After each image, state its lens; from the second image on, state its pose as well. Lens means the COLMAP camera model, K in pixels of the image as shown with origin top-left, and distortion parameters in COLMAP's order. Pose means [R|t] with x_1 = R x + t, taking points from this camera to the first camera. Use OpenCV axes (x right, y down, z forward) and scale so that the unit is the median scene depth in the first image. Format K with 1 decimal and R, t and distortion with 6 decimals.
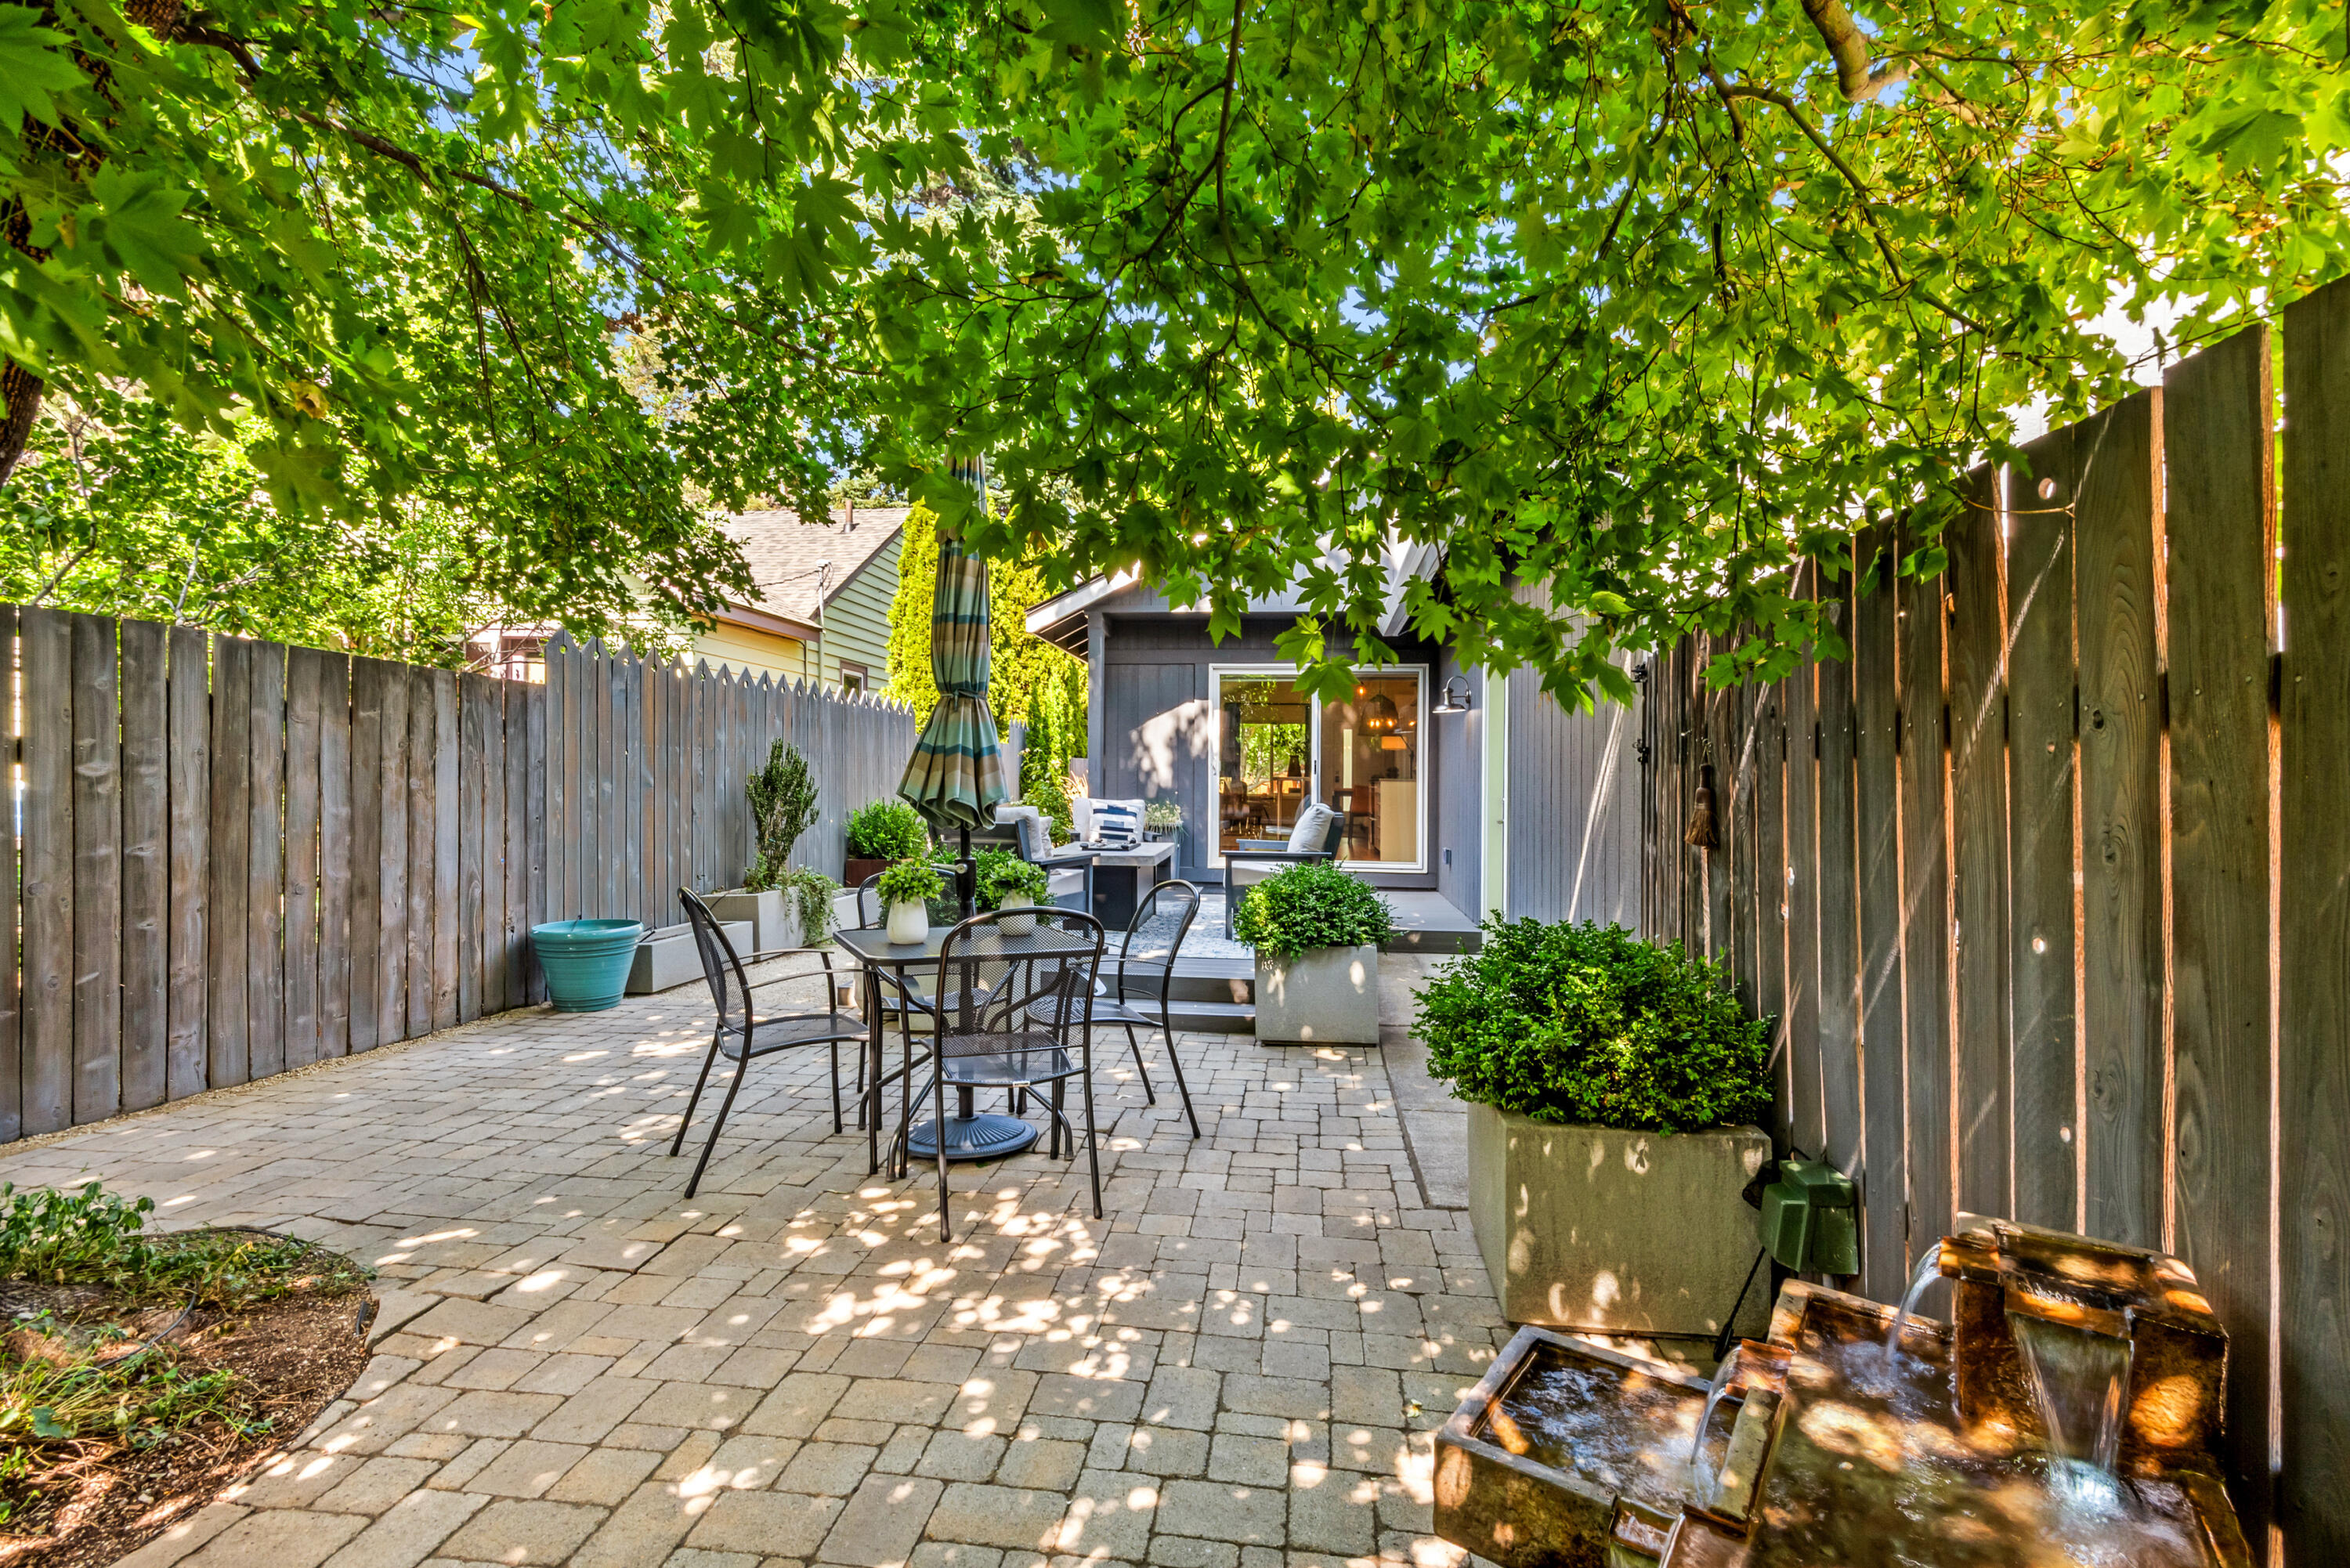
lens RADIAL K [[1094.6, 0, 1196.6], [0, 1094.6, 775.7], [0, 0, 1]] dist [0.008479, -0.005530]
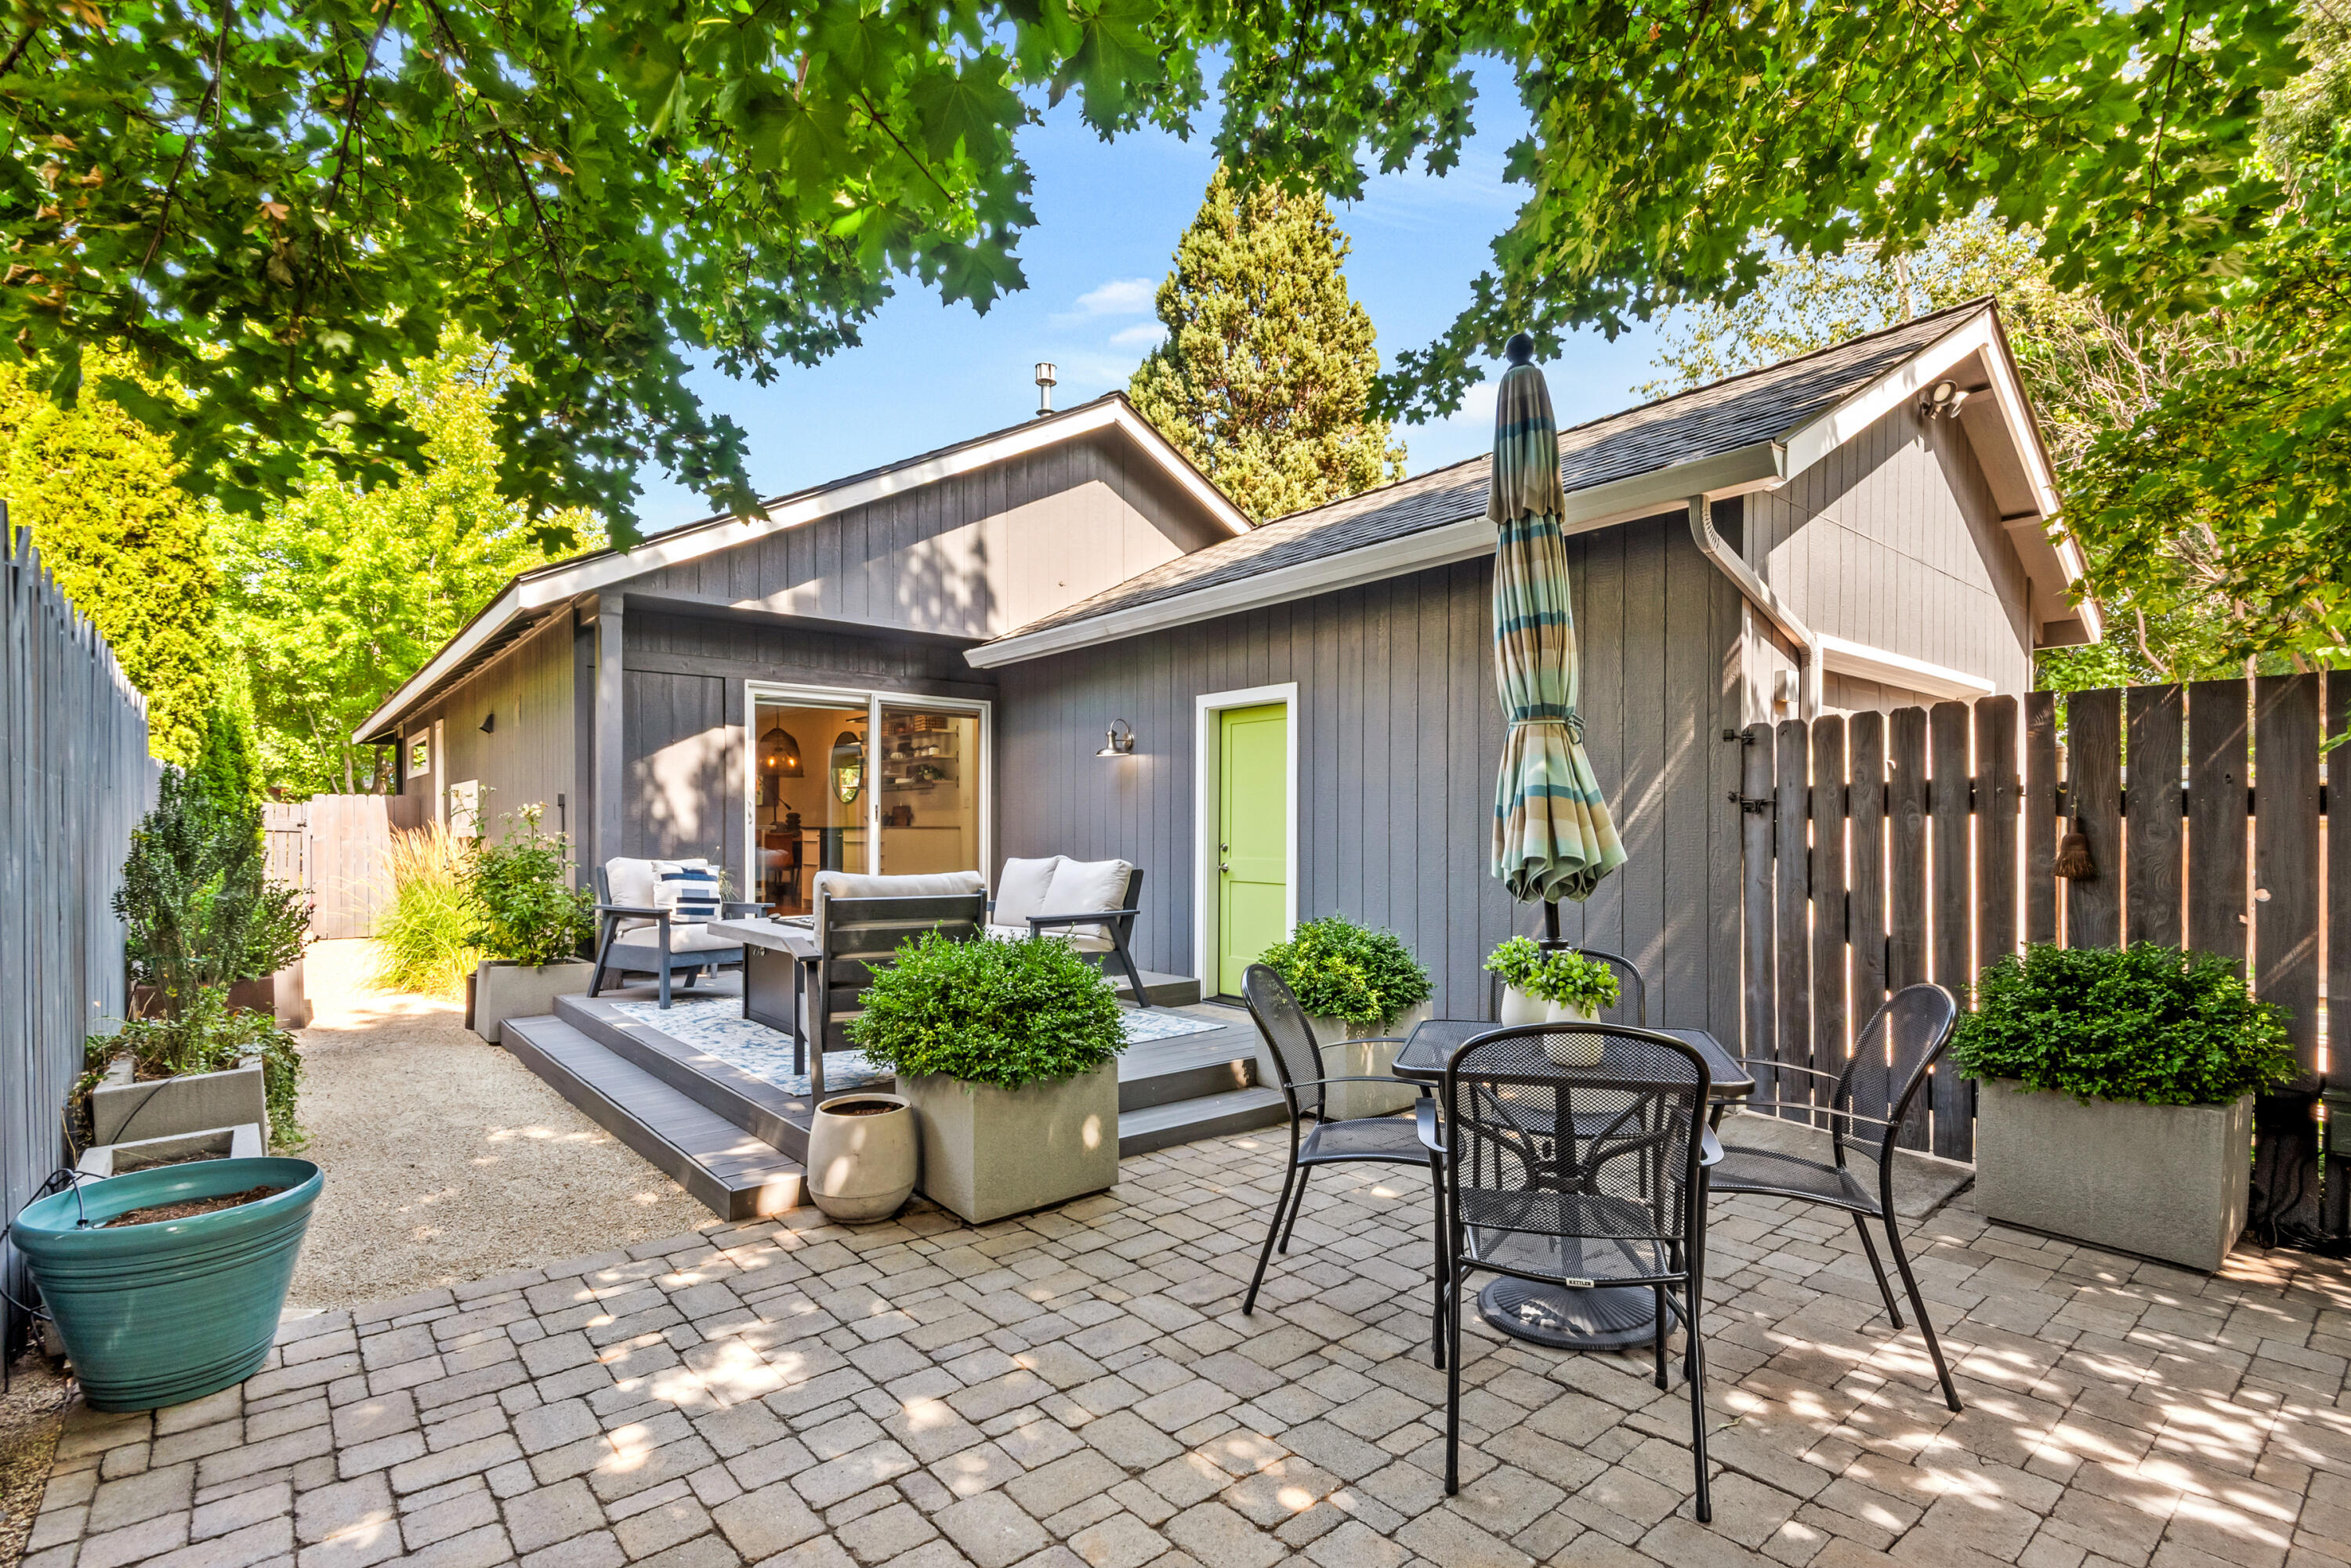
lens RADIAL K [[1095.1, 0, 1223.1], [0, 1095.1, 826.1], [0, 0, 1]] dist [0.008479, -0.005530]
pose [[0.689273, -0.010788, 0.724422, -1.147506], [0.003809, 0.999929, 0.011267, -0.021830], [-0.724492, -0.005007, 0.689265, 0.796318]]
